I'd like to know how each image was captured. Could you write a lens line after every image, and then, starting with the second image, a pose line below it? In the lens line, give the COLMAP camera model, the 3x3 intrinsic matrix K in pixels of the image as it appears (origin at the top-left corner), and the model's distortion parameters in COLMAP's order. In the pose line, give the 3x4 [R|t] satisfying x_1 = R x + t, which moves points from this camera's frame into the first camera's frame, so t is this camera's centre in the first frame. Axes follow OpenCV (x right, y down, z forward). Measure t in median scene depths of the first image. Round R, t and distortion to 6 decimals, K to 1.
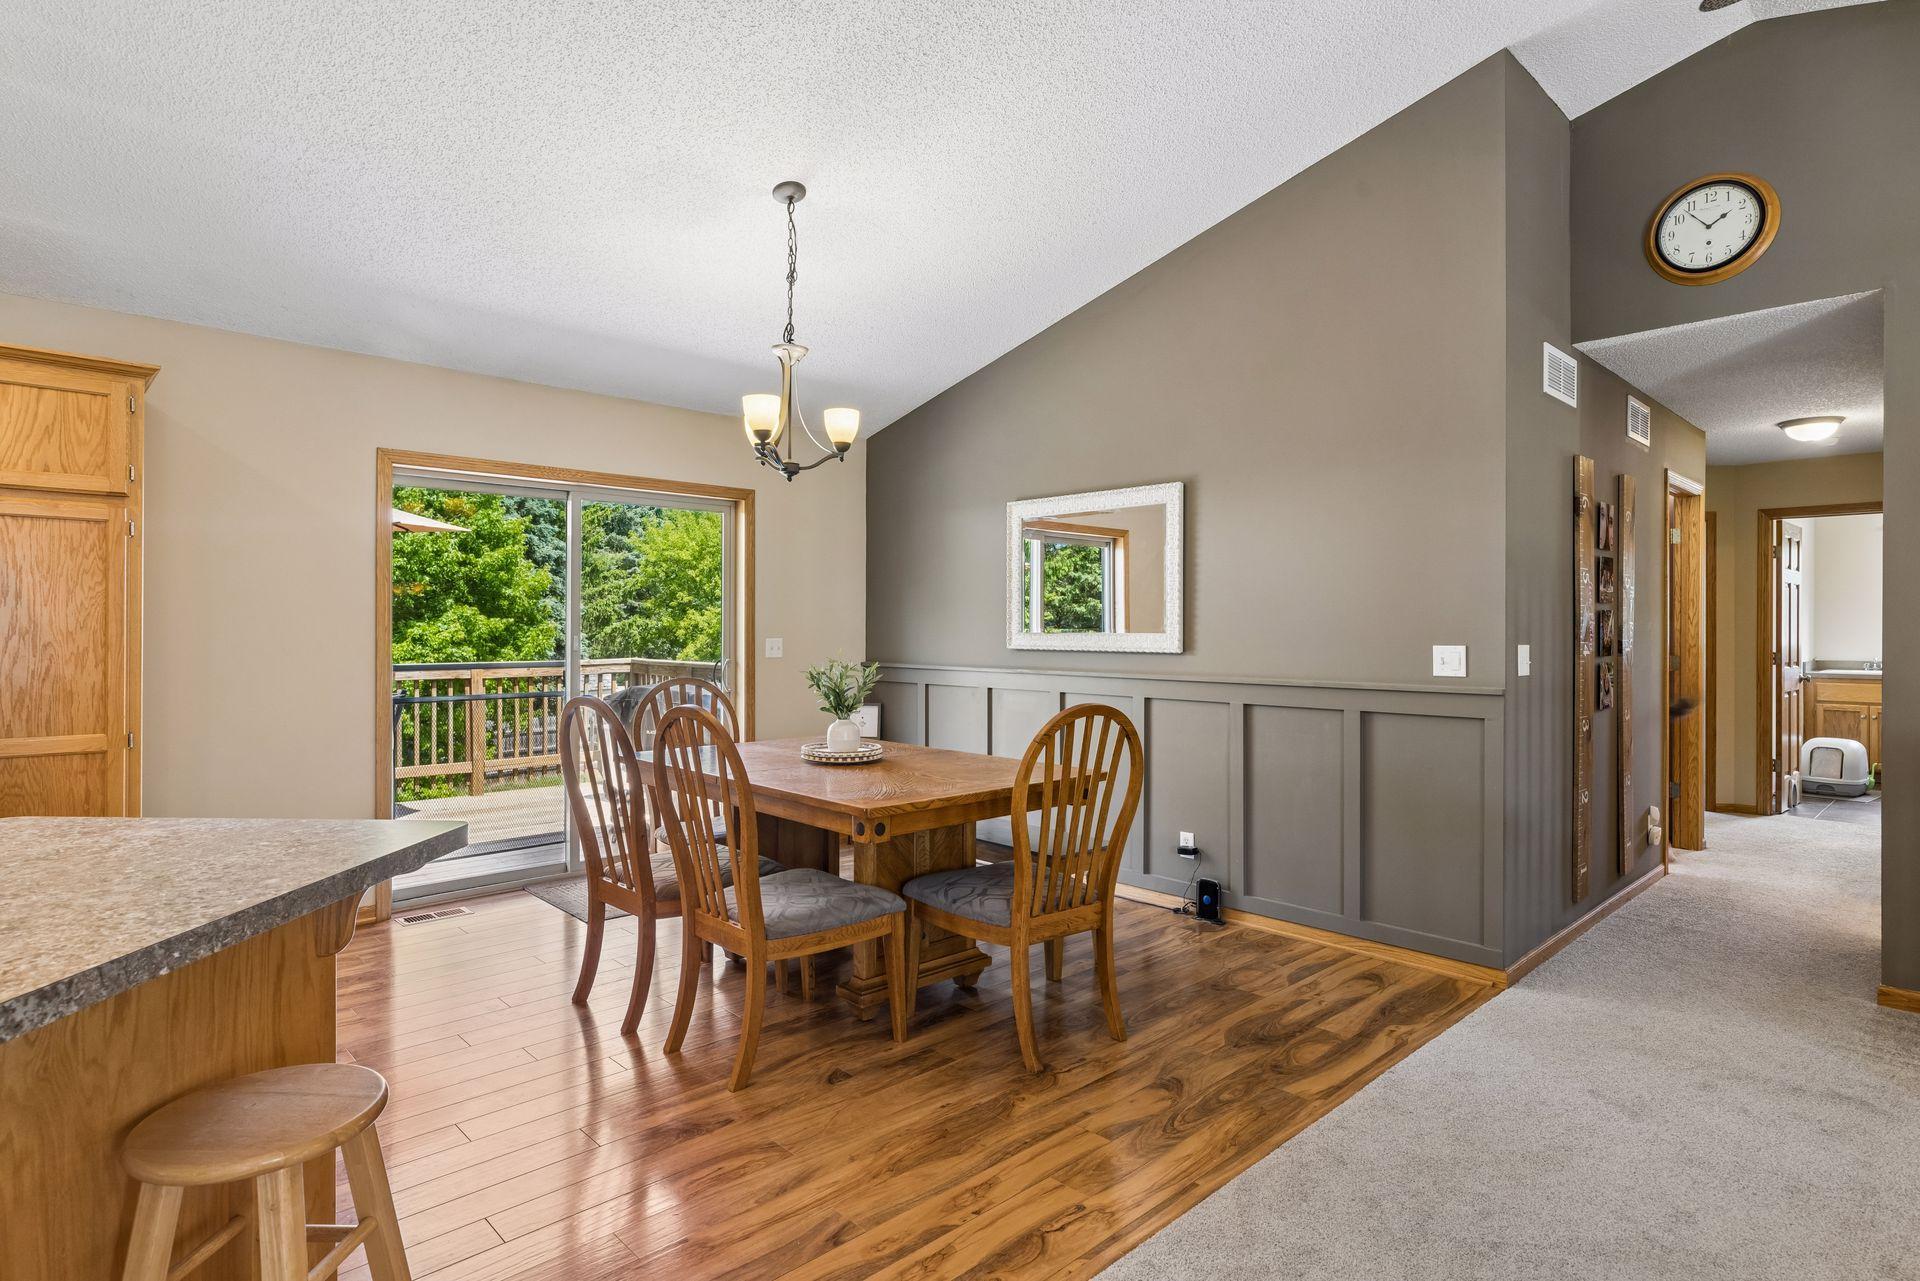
lens RADIAL K [[995.6, 0, 960.8], [0, 995.6, 629.4], [0, 0, 1]] dist [0.026727, -0.012881]
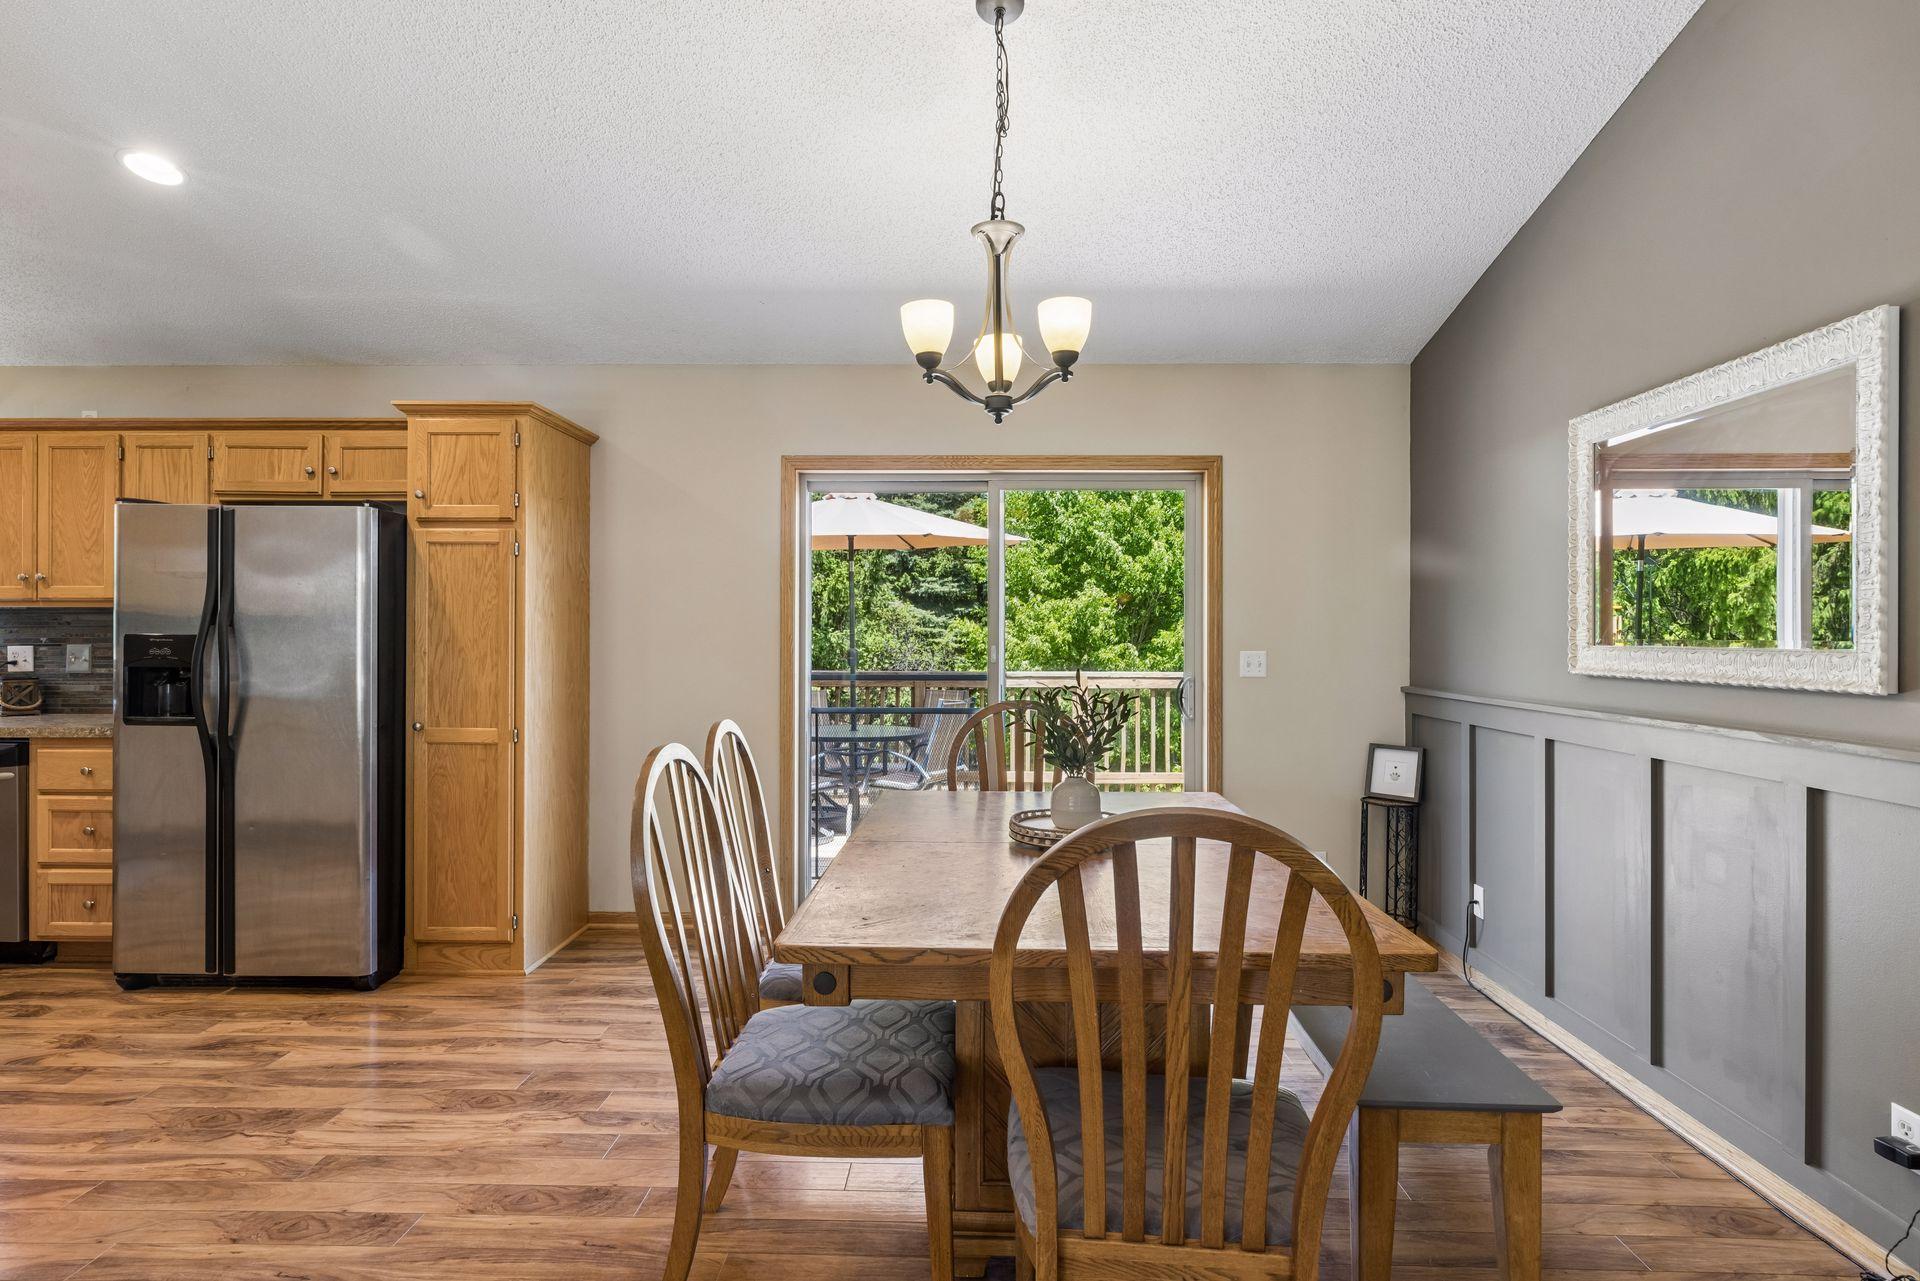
lens RADIAL K [[1014.6, 0, 974.7], [0, 1014.6, 641.7], [0, 0, 1]] dist [-0.004314, 0.001196]
pose [[0.708018, 0.005208, -0.706175, 0.309543], [-0.002846, 0.999986, 0.004521, -0.001697], [0.706188, -0.001191, 0.708023, 0.494871]]
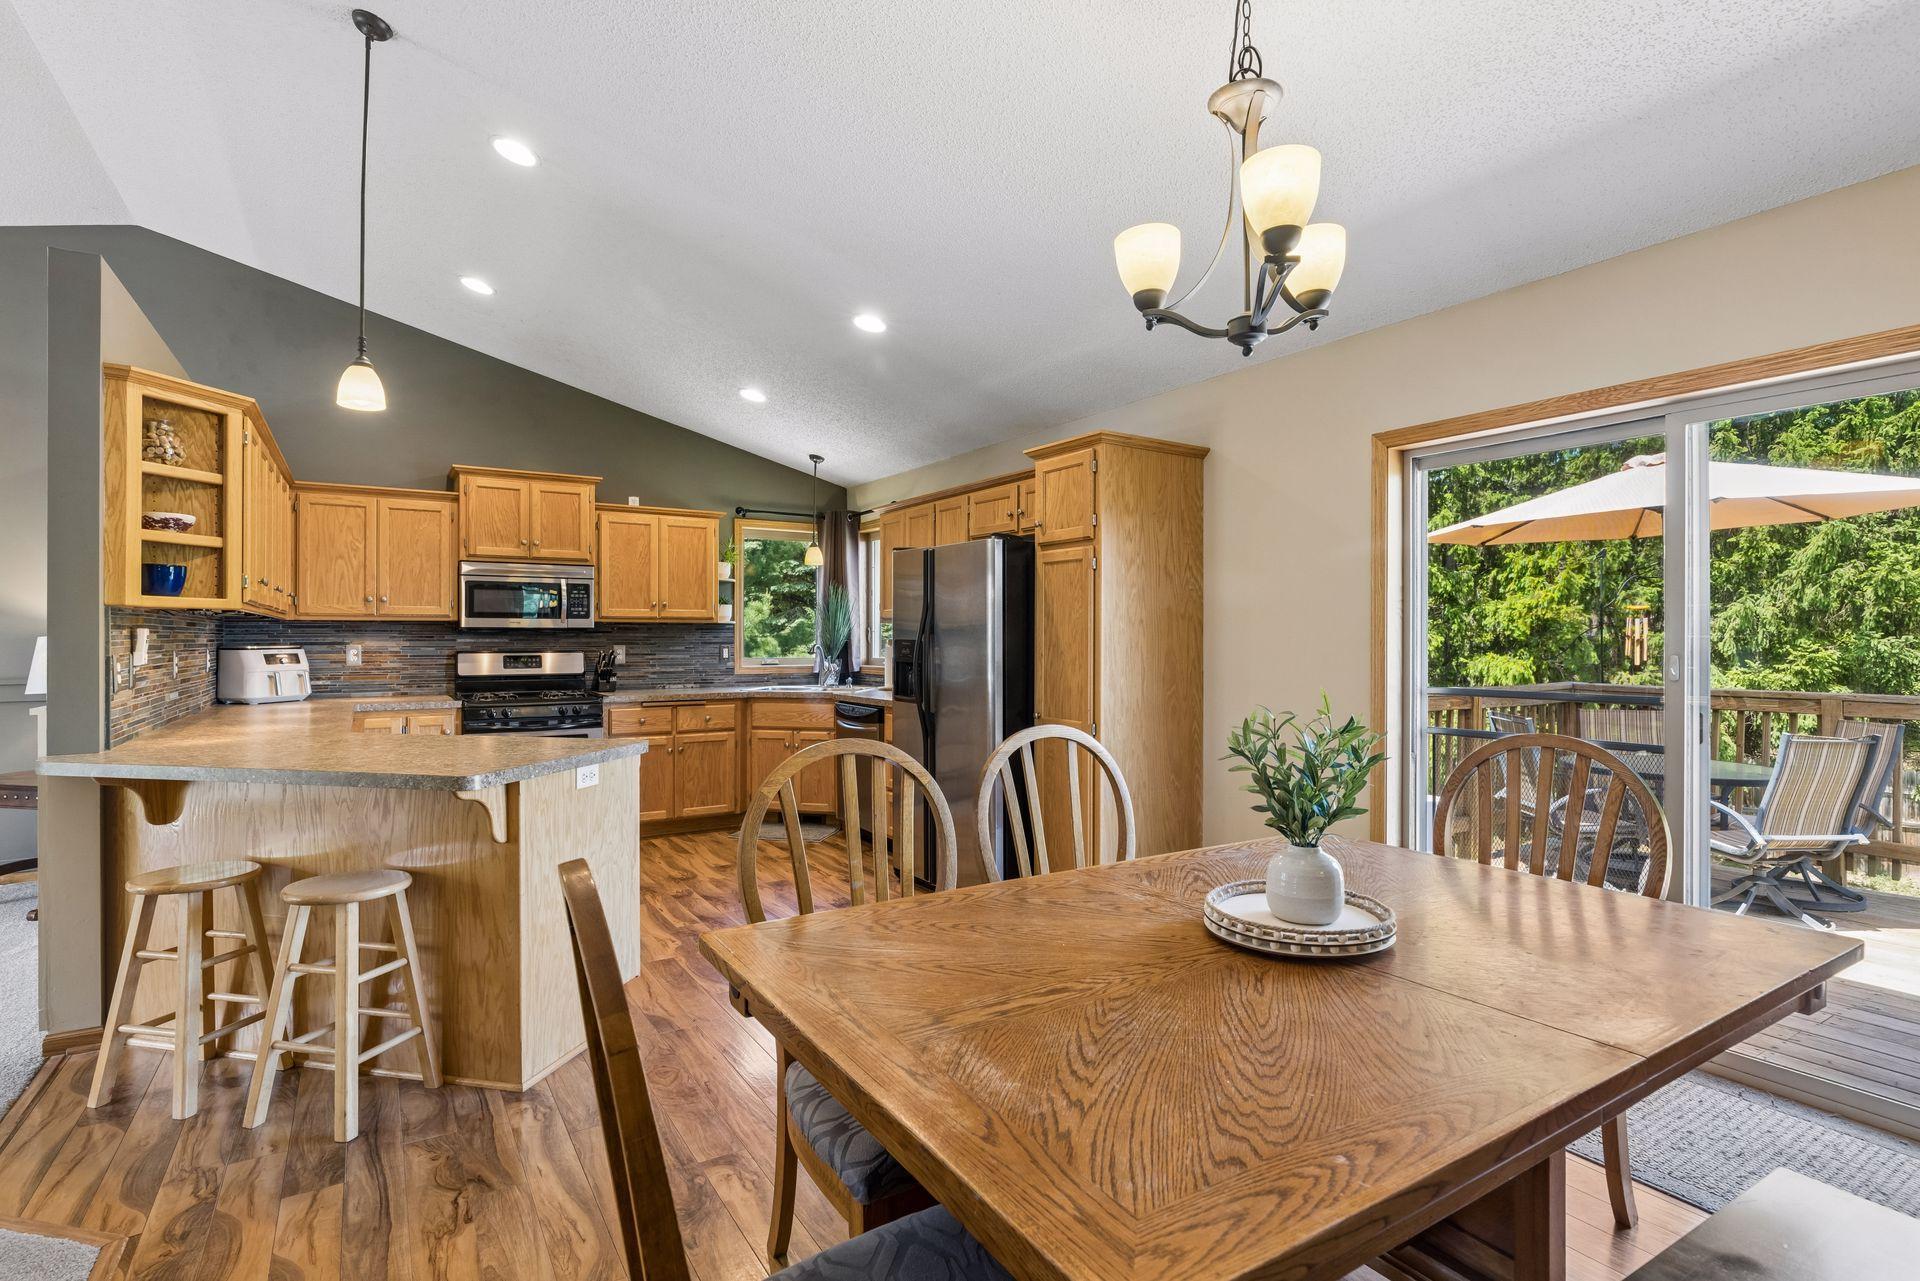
lens RADIAL K [[929.4, 0, 960.0], [0, 929.4, 640.5], [0, 0, 1]] dist [-0.001857, 0.000036]
pose [[-0.200119, -0.000491, -0.979772, 0.321577], [-0.005624, 0.999984, 0.000647, -0.001812], [0.979756, 0.005640, -0.200118, 0.950876]]
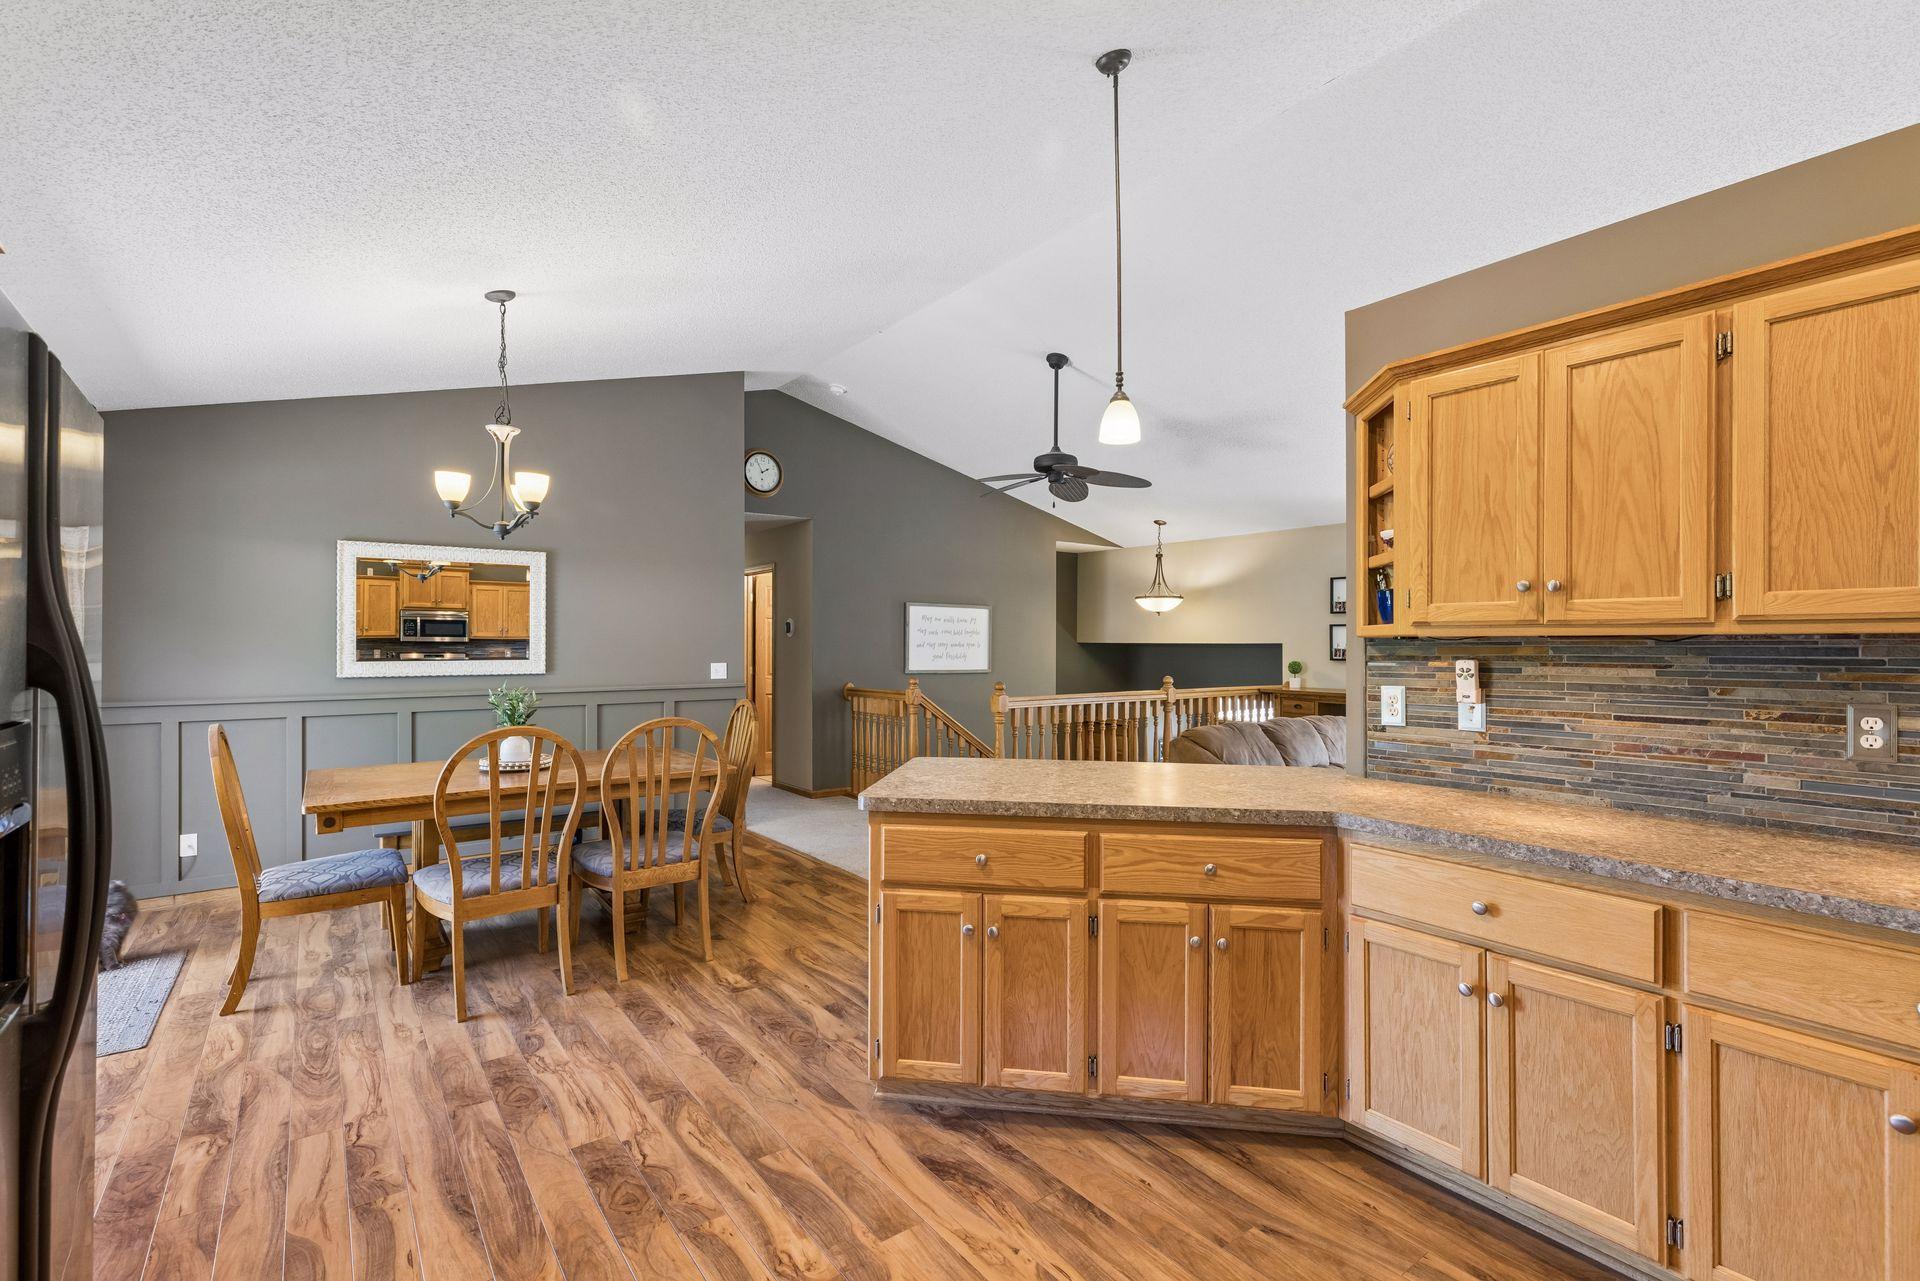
lens RADIAL K [[874.3, 0, 960.0], [0, 874.3, 640.5], [0, 0, 1]] dist [-0.000408, 0.000051]
pose [[0.118228, -0.001652, 0.992985, -1.131607], [0.001839, 0.999997, 0.001444, -0.028096], [-0.992985, 0.001656, 0.118230, 0.334840]]
